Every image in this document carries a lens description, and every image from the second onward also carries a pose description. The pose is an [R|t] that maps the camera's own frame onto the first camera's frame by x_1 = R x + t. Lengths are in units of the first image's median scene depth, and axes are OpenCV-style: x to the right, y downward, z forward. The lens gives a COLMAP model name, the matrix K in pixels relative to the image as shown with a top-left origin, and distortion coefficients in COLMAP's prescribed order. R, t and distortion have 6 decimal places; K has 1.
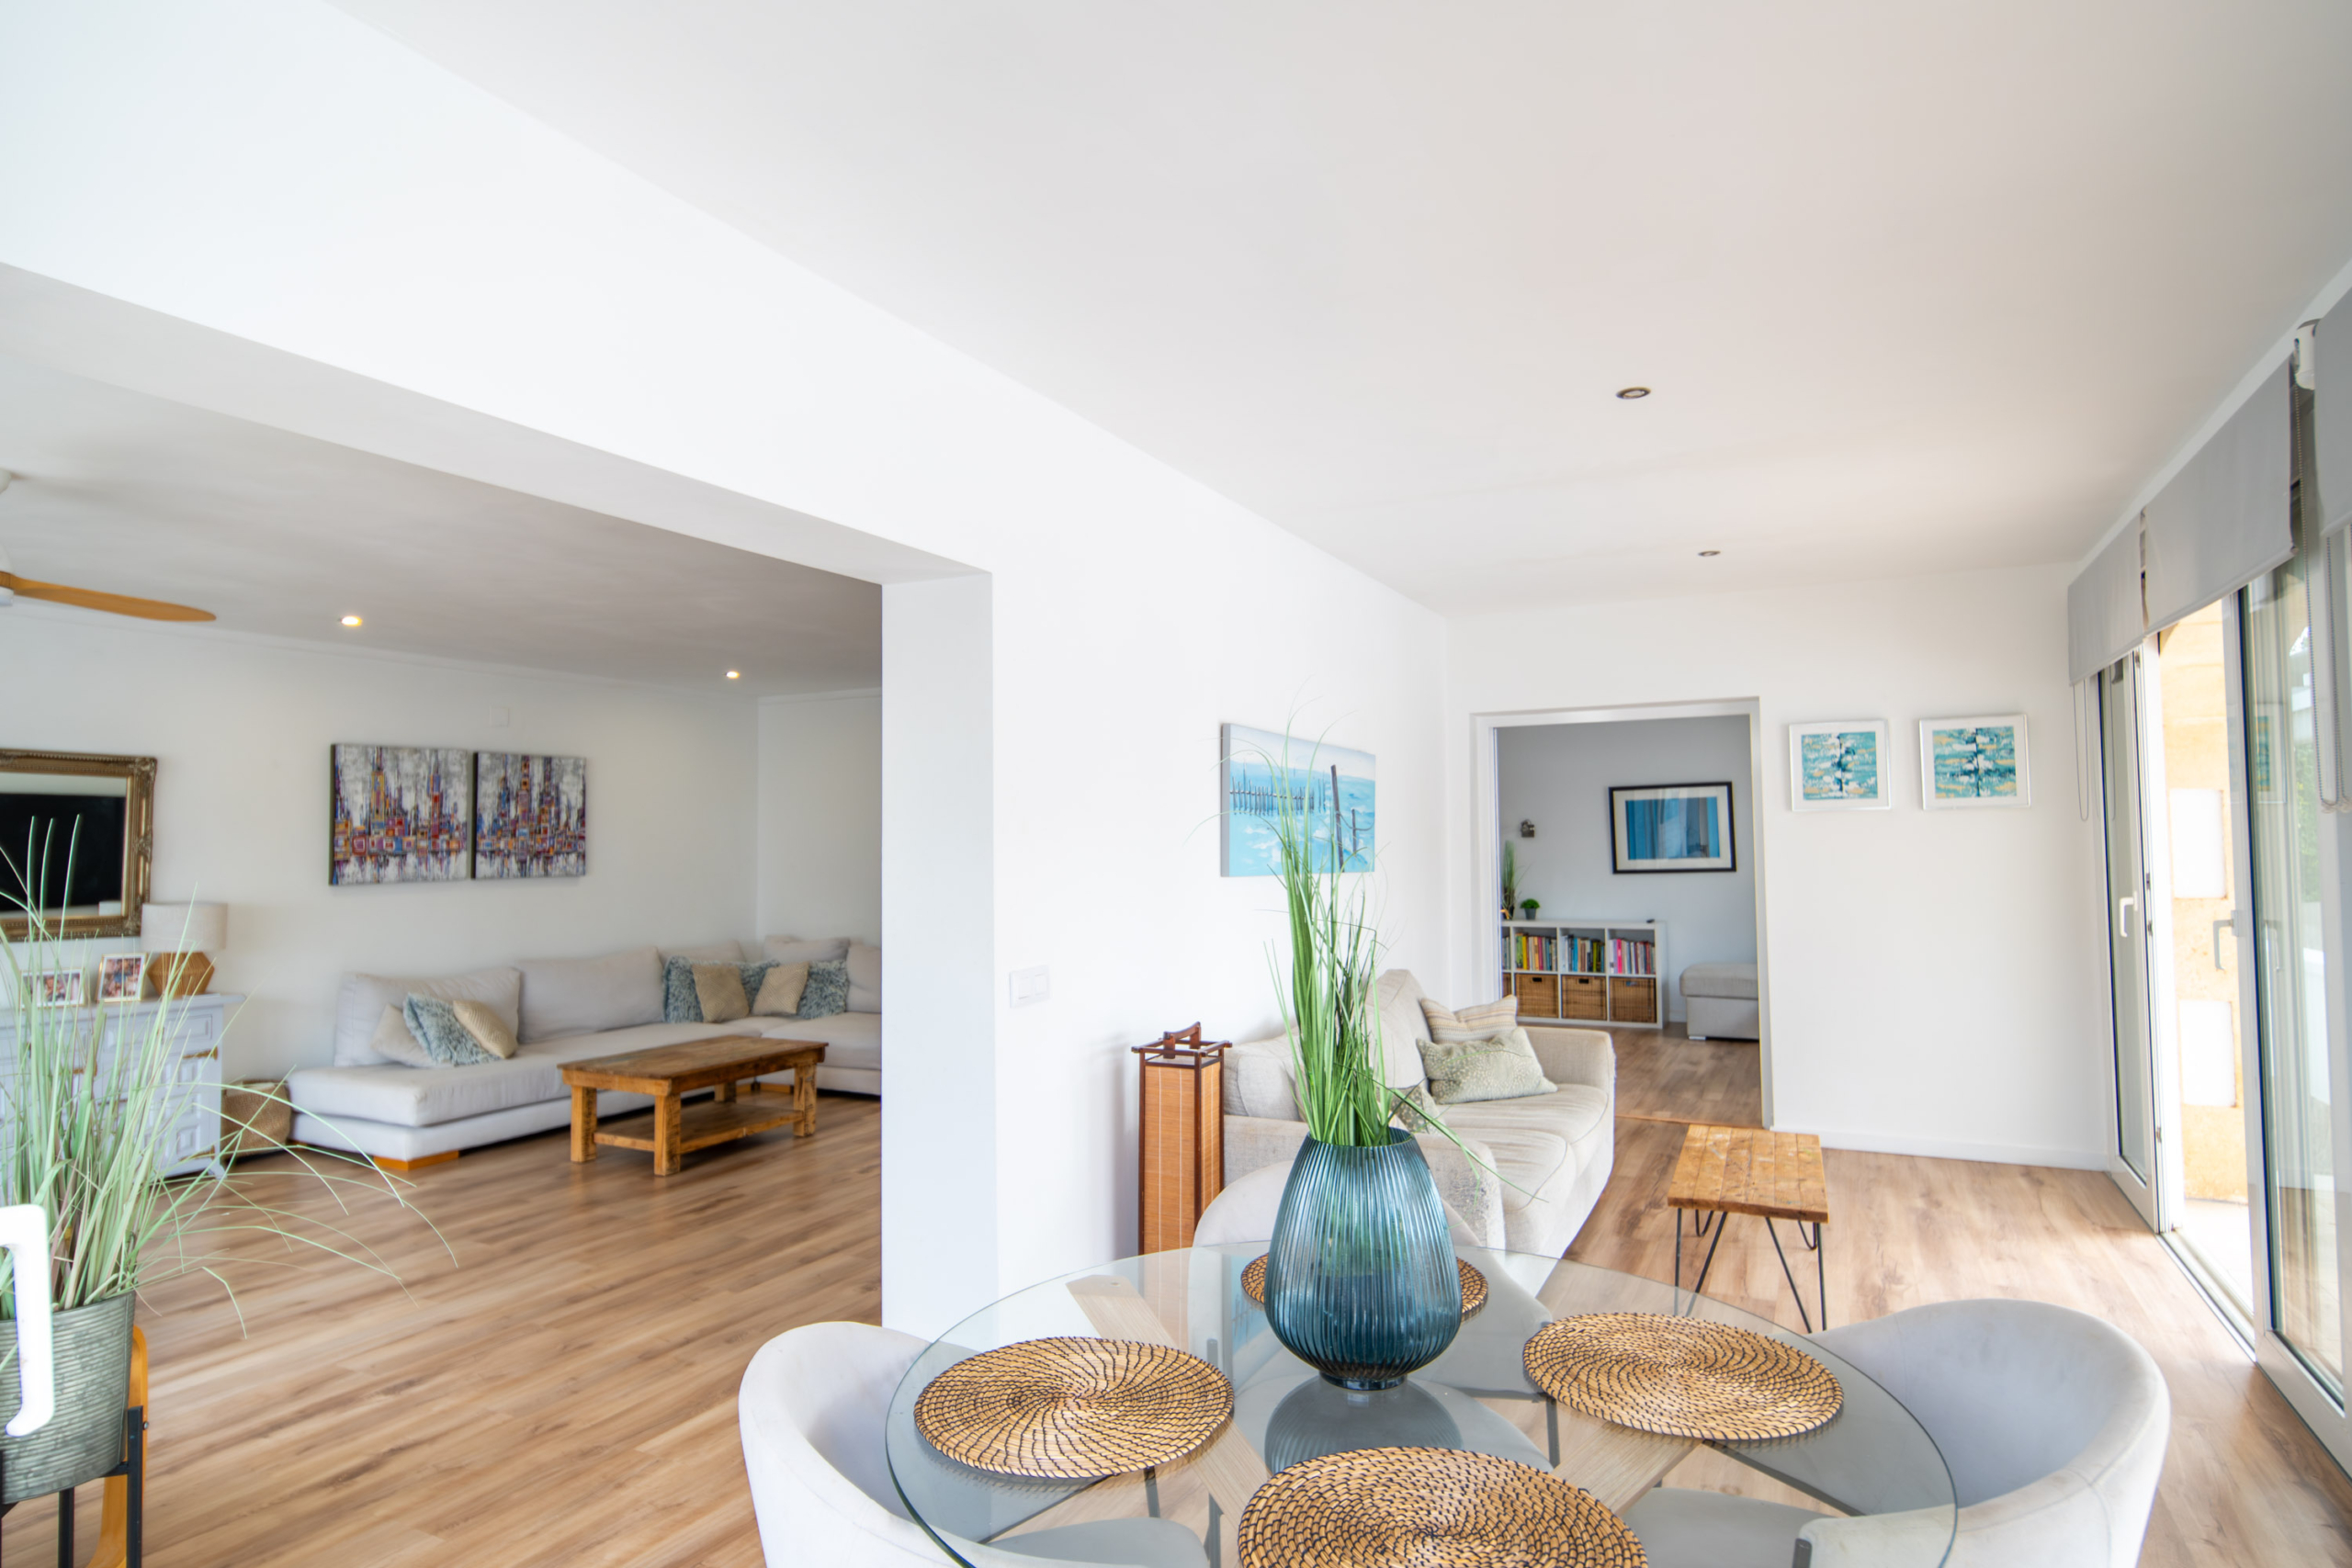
lens RADIAL K [[1284.3, 0, 1176.0], [0, 1284.3, 784.0], [0, 0, 1]] dist [-0.003241, 0.000971]
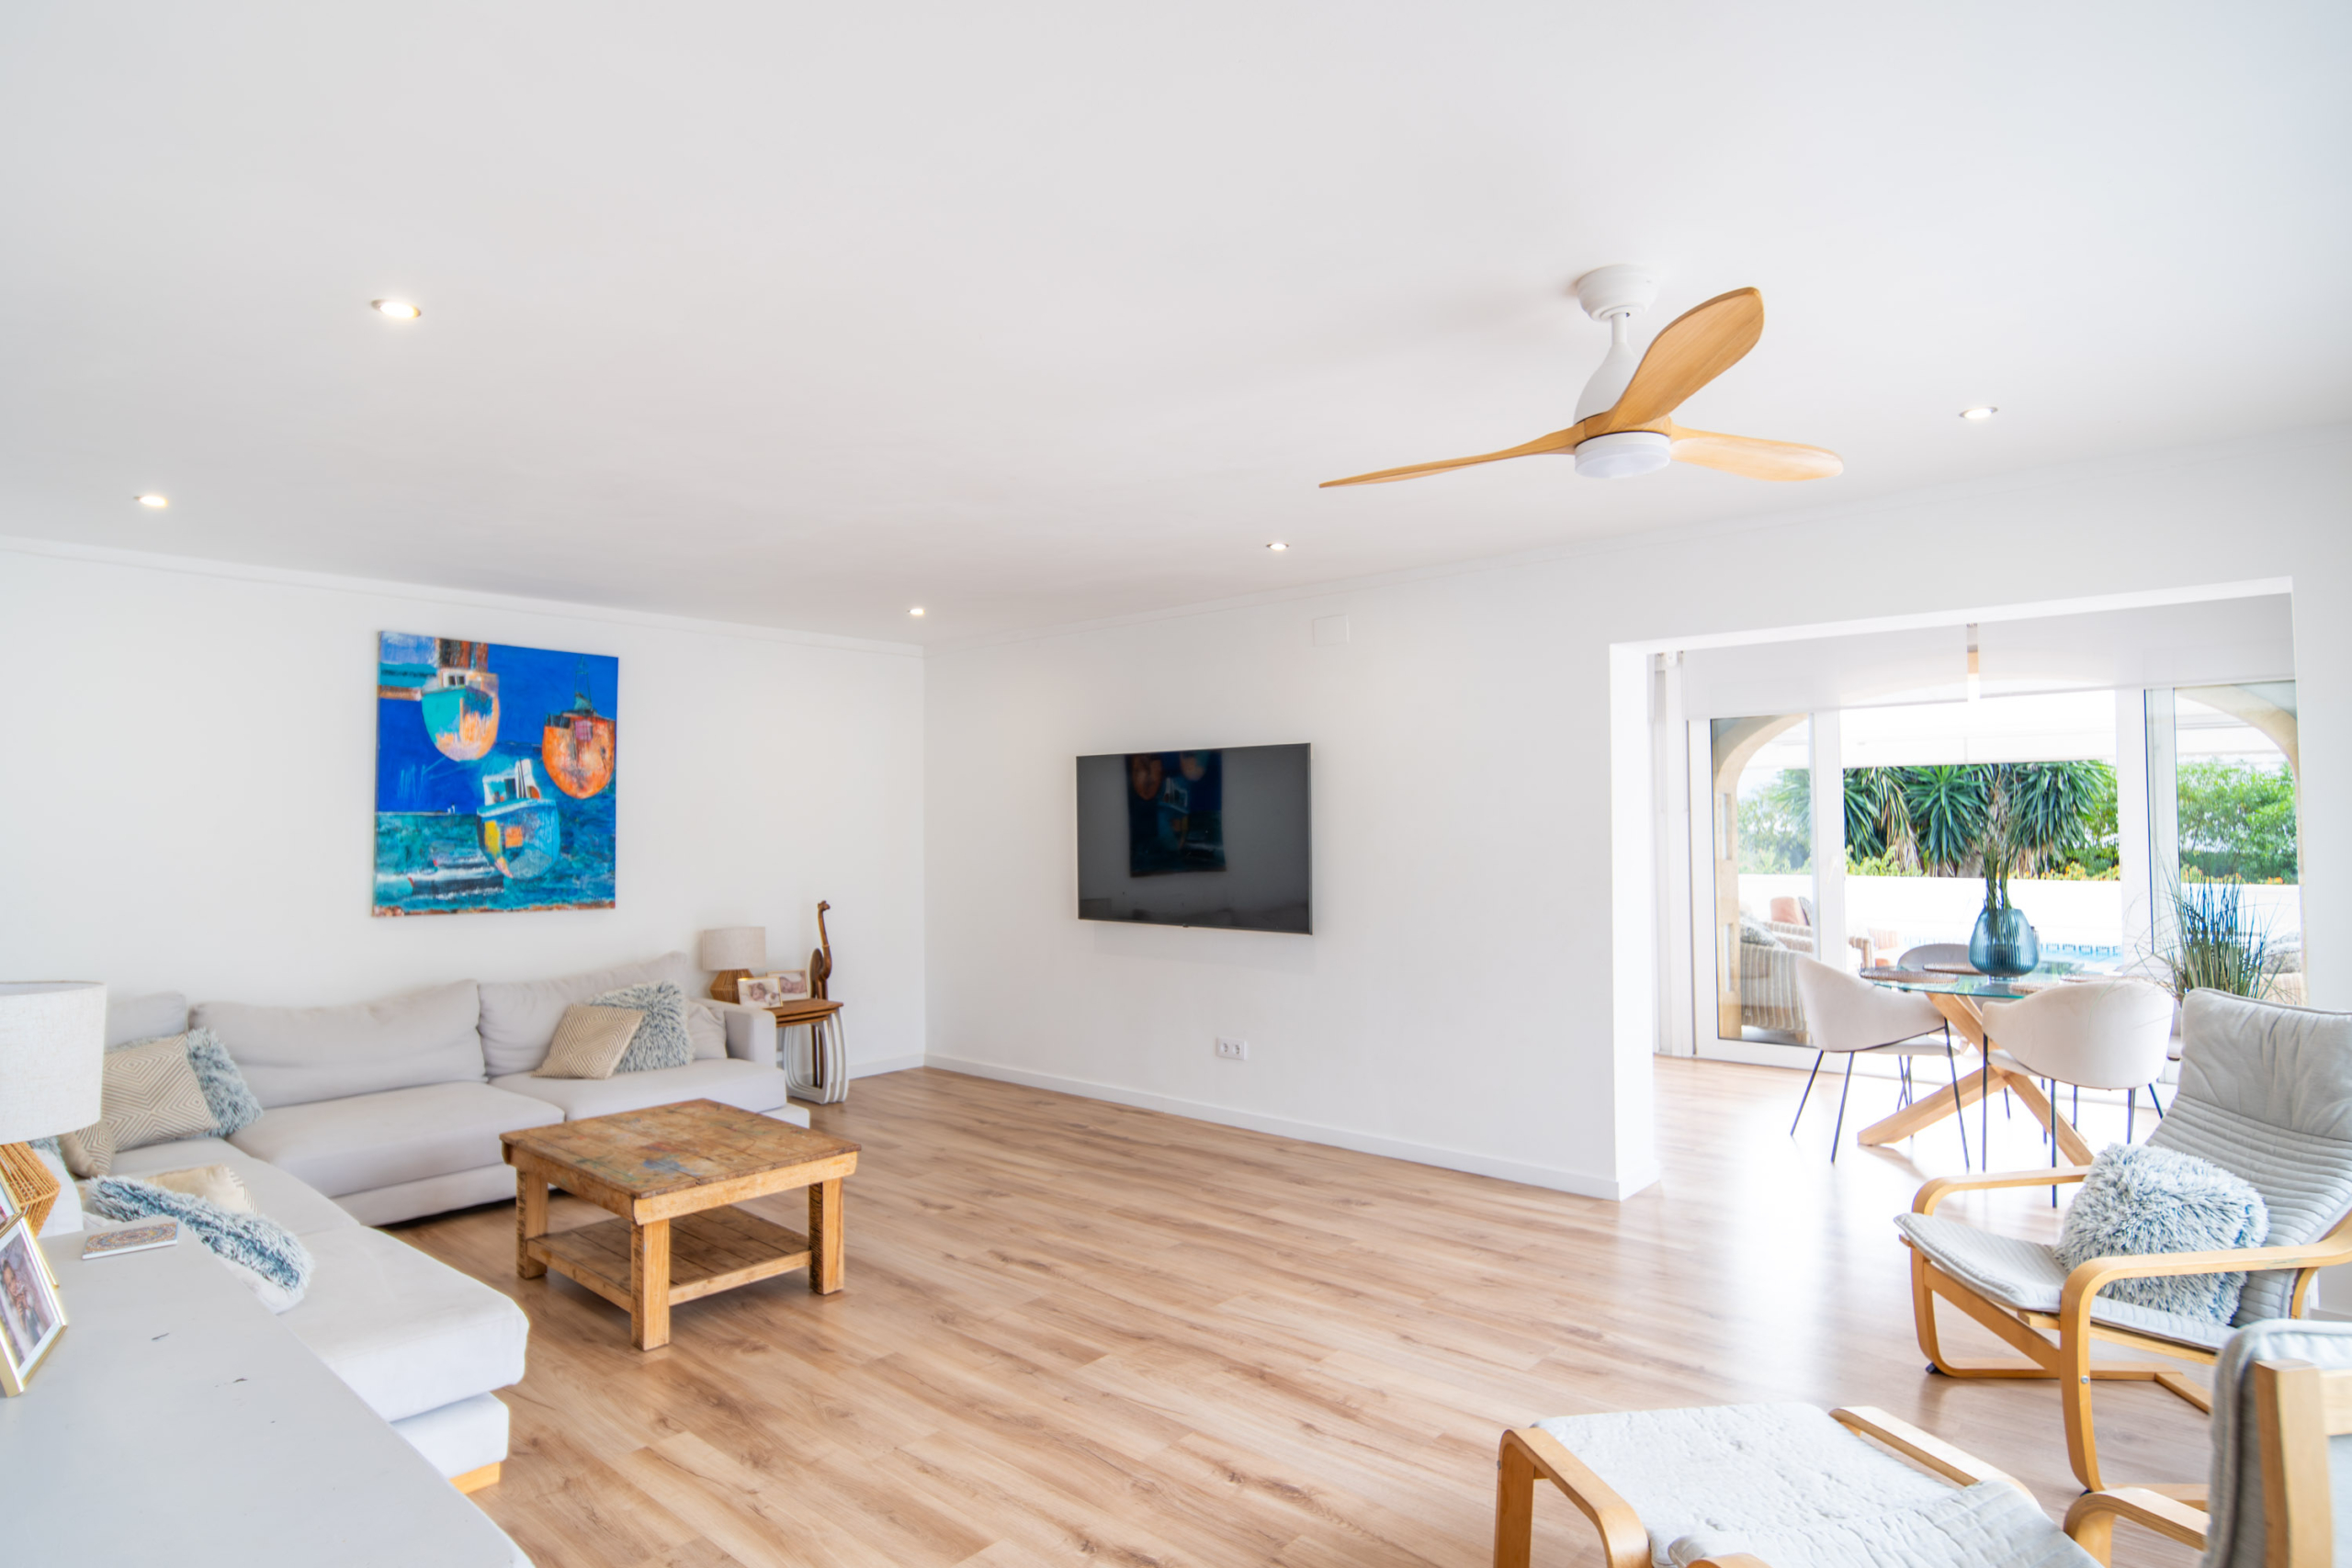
lens RADIAL K [[1284.3, 0, 1176.0], [0, 1284.3, 784.0], [0, 0, 1]] dist [-0.003241, 0.000971]
pose [[0.254572, 0.037546, 0.966325, -0.883170], [-0.039897, 0.998803, -0.028298, 0.033906], [-0.966231, -0.031350, 0.255765, 0.549332]]
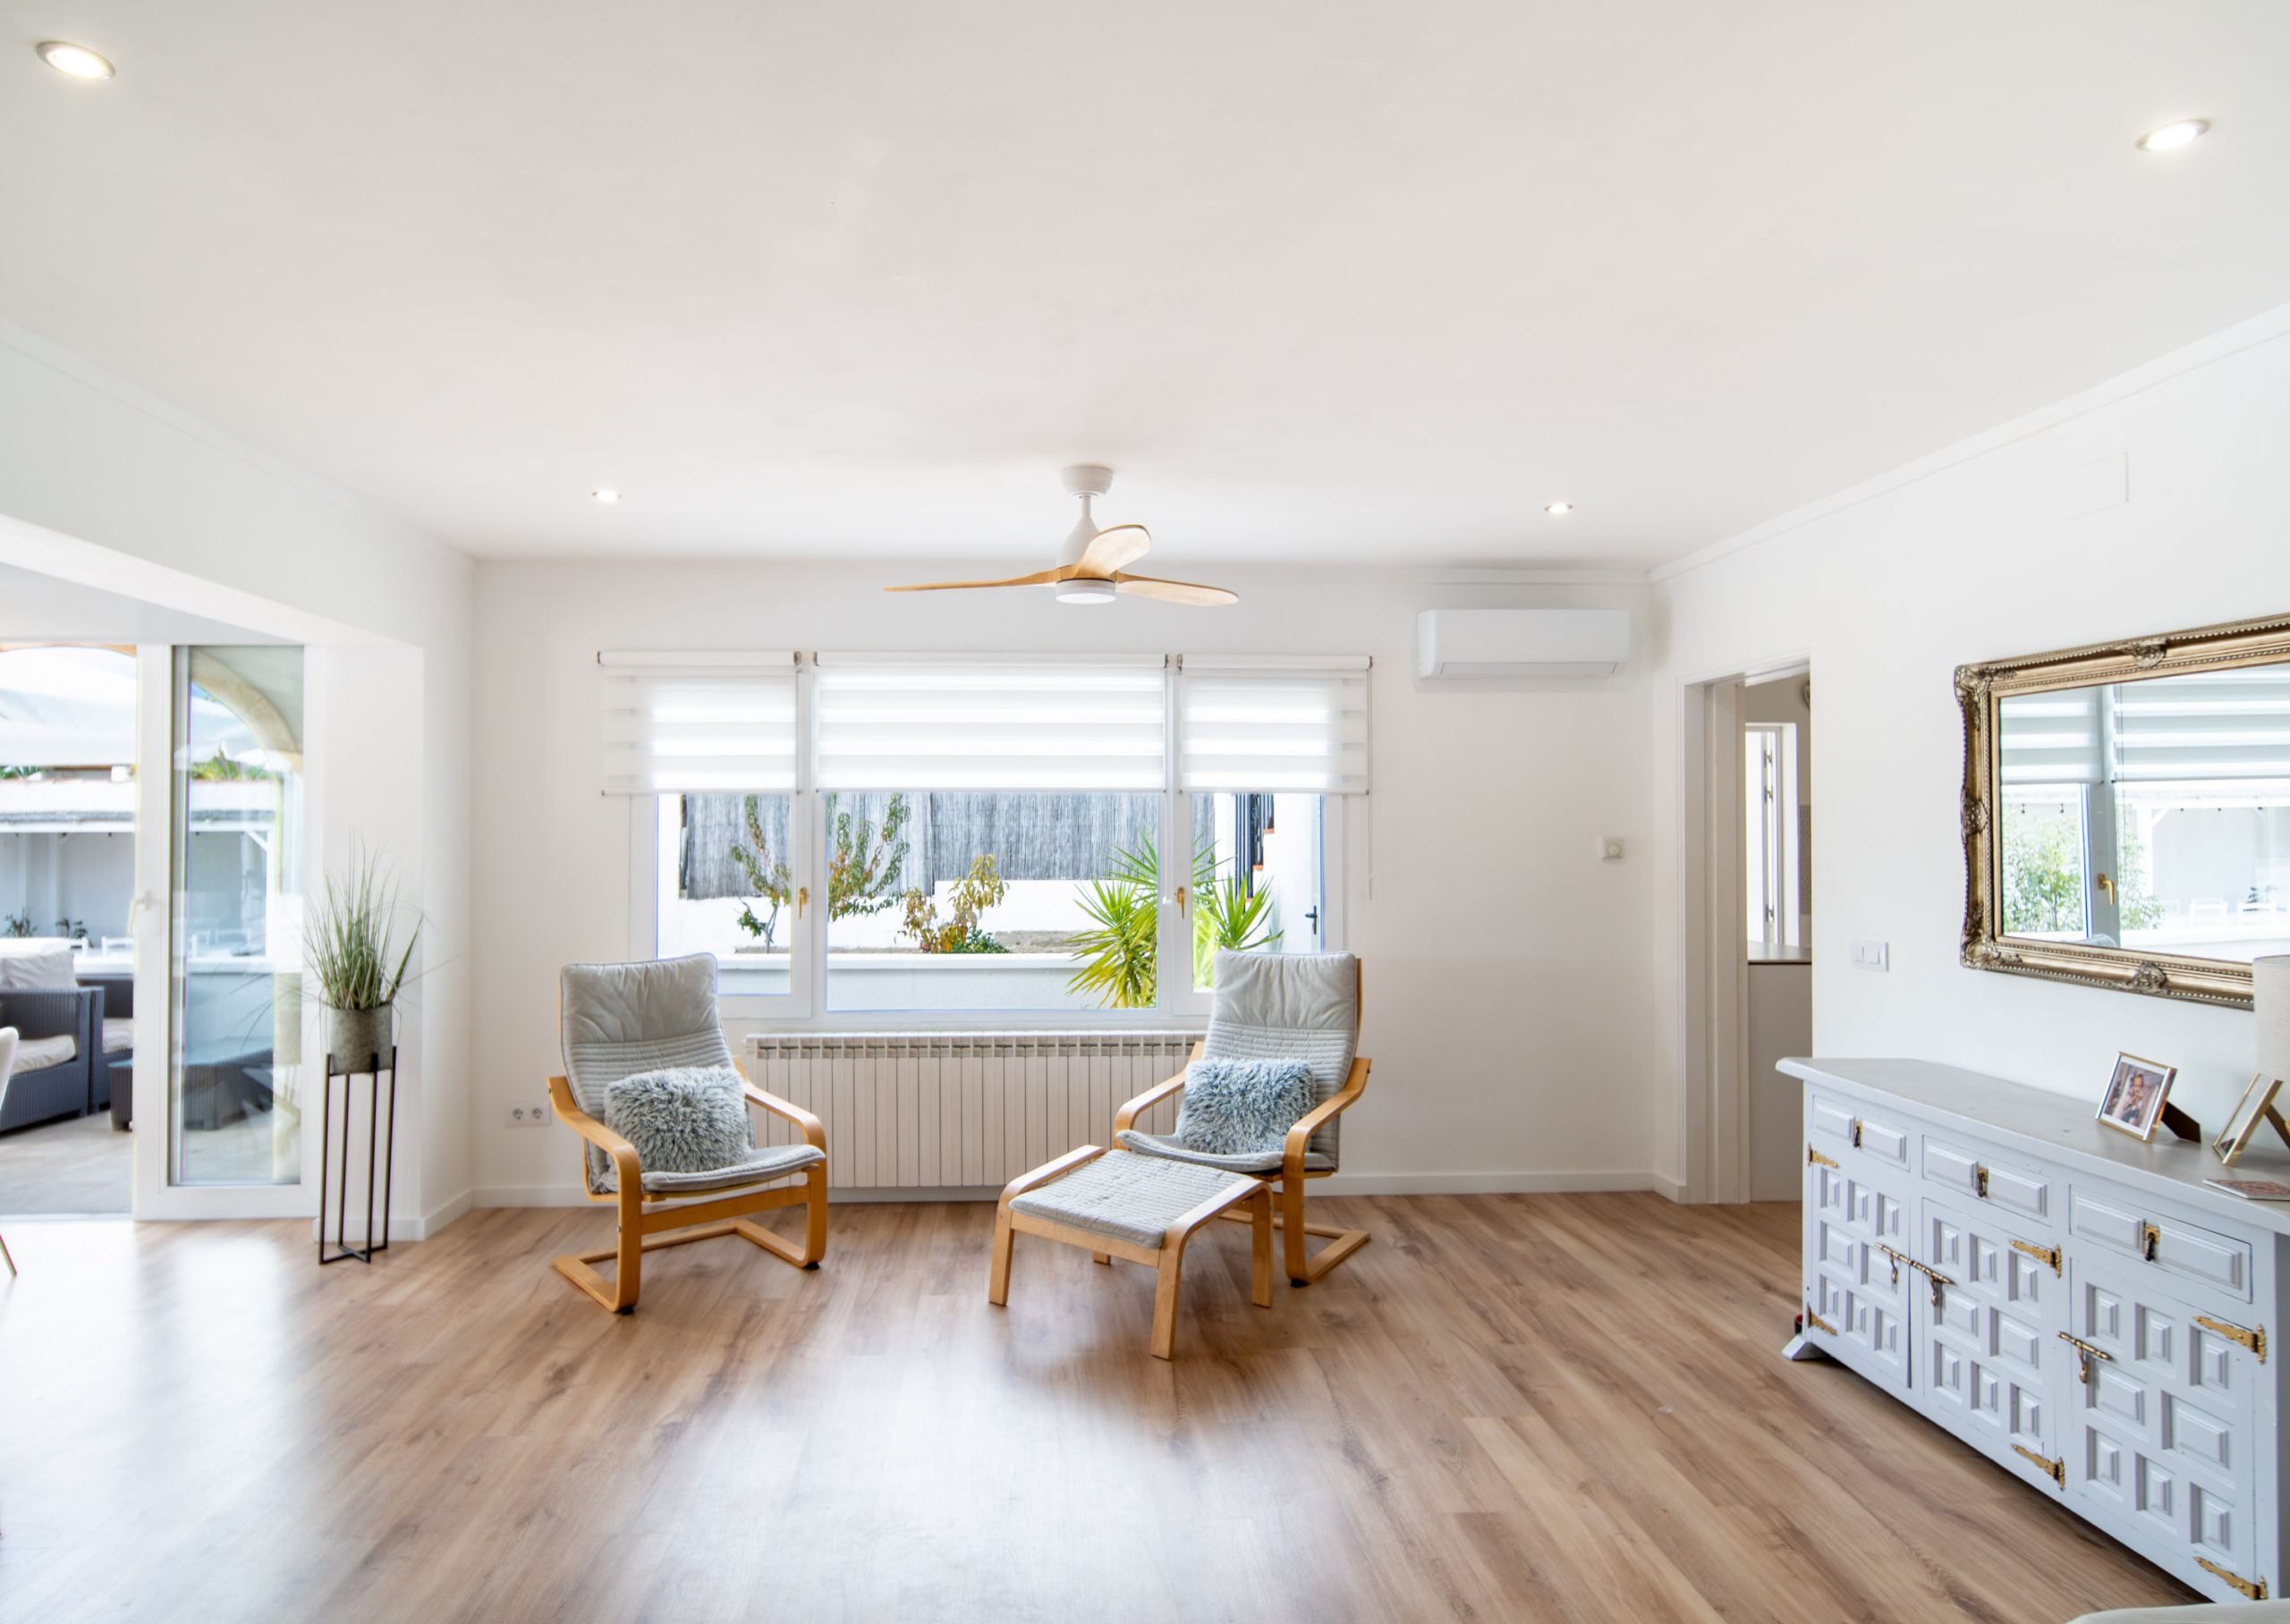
lens RADIAL K [[1309.2, 0, 1064.6], [0, 1309.2, 817.0], [0, 0, 1]] dist [-0.001076, -0.000302]
pose [[-0.871367, 0.003120, -0.490622, -0.202100], [0.031431, 0.998281, -0.049473, 0.048722], [0.489624, -0.058529, -0.869967, 1.001899]]
